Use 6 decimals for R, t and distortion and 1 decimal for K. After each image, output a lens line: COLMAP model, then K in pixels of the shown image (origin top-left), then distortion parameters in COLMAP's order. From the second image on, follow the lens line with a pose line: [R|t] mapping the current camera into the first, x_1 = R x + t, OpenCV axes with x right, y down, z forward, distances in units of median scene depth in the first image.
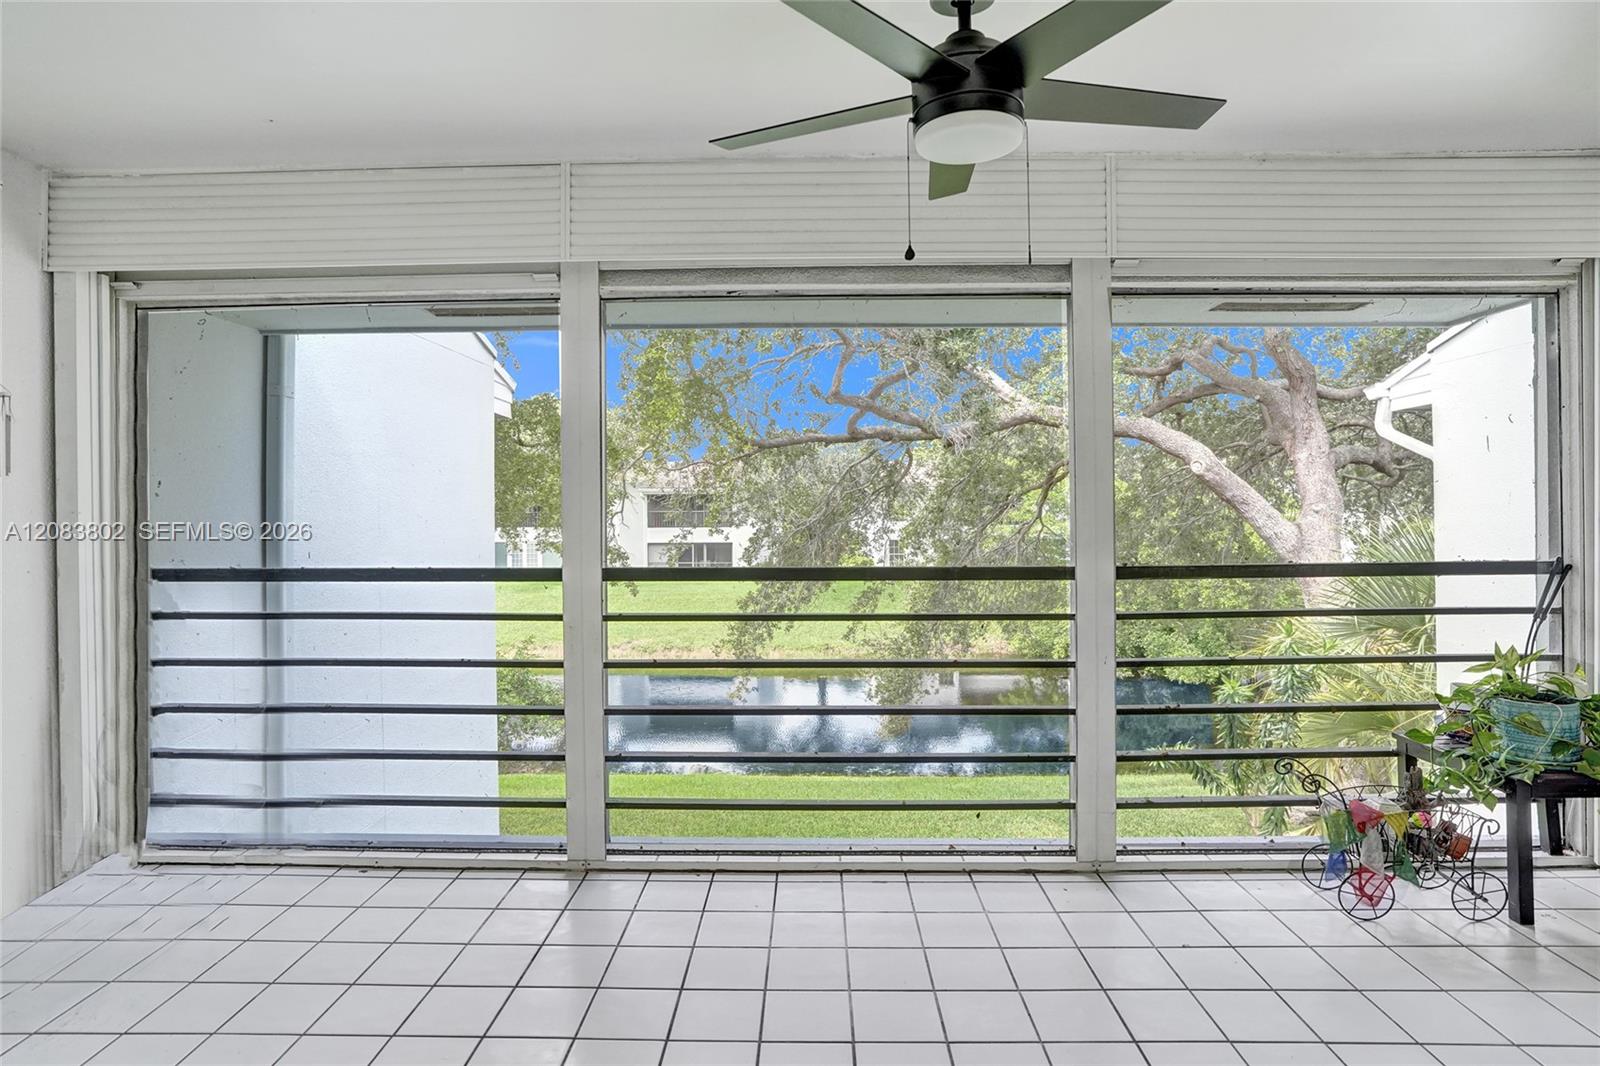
lens RADIAL K [[845.1, 0, 801.3], [0, 845.1, 516.2], [0, 0, 1]] dist [-0.003378, -0.000031]
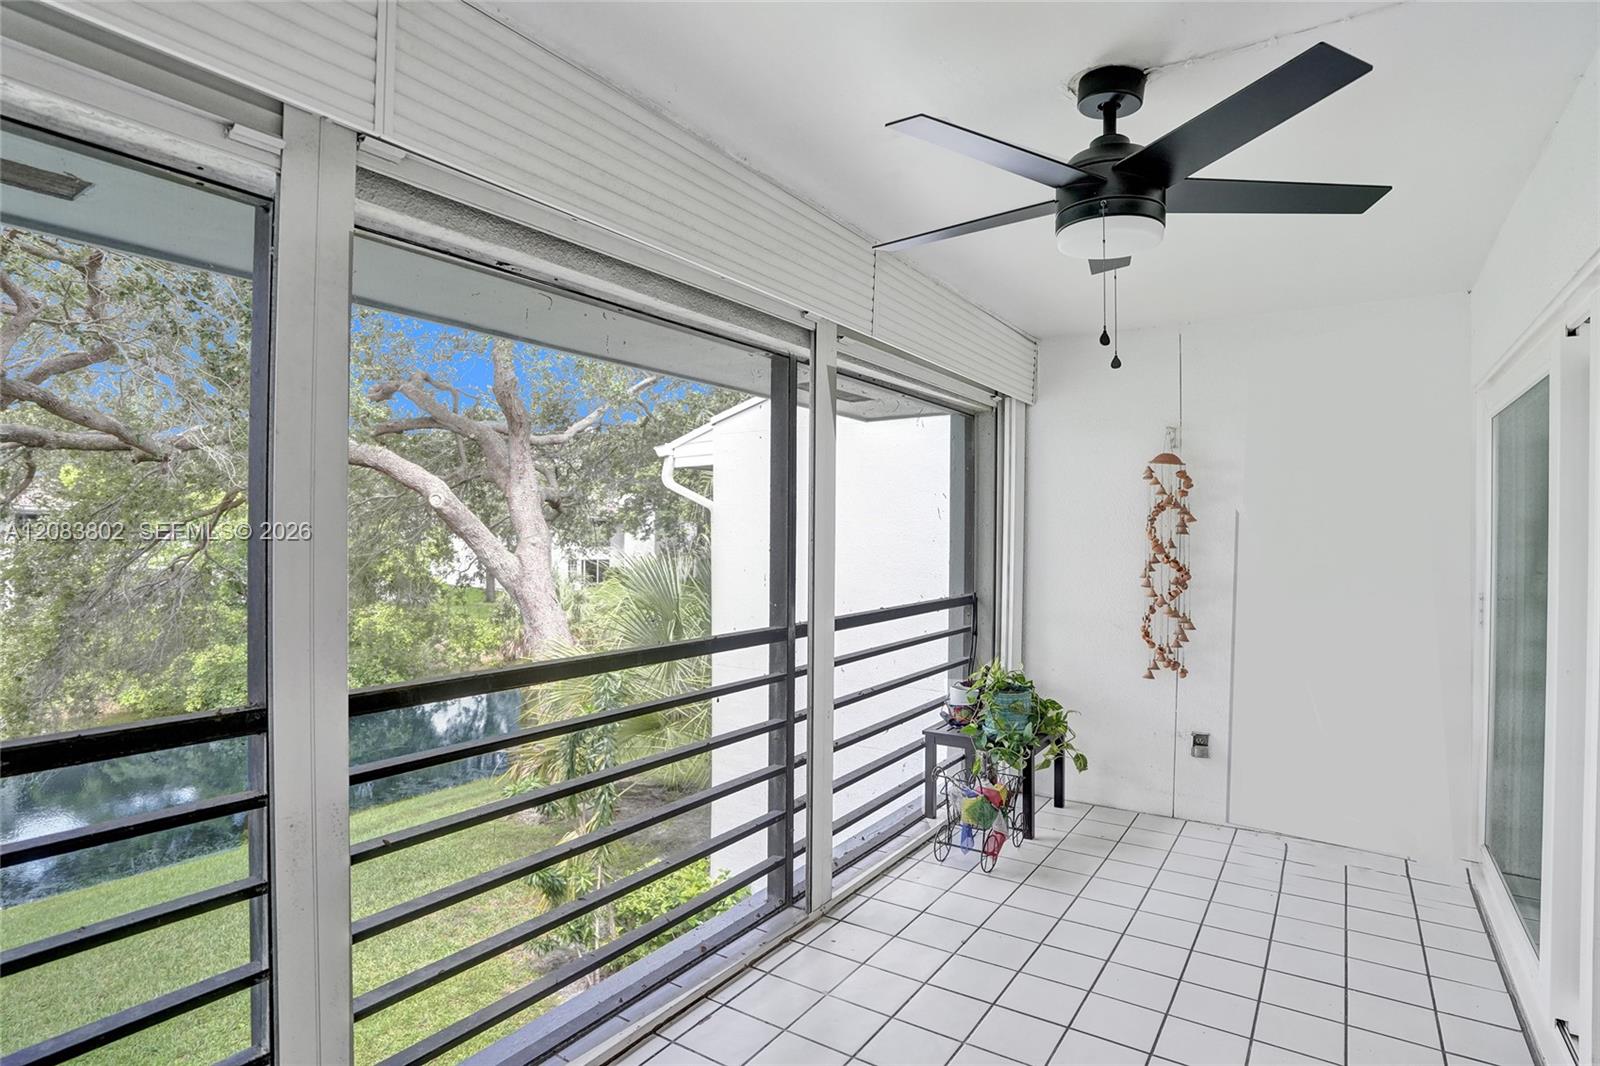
lens RADIAL K [[833.1, 0, 798.3], [0, 833.1, 542.1], [0, 0, 1]] dist [-0.044541, 0.000194]
pose [[0.561612, -0.003617, 0.827393, -0.196255], [0.003792, 0.999991, 0.001798, -0.016719], [-0.827392, 0.002128, 0.561621, 0.171008]]
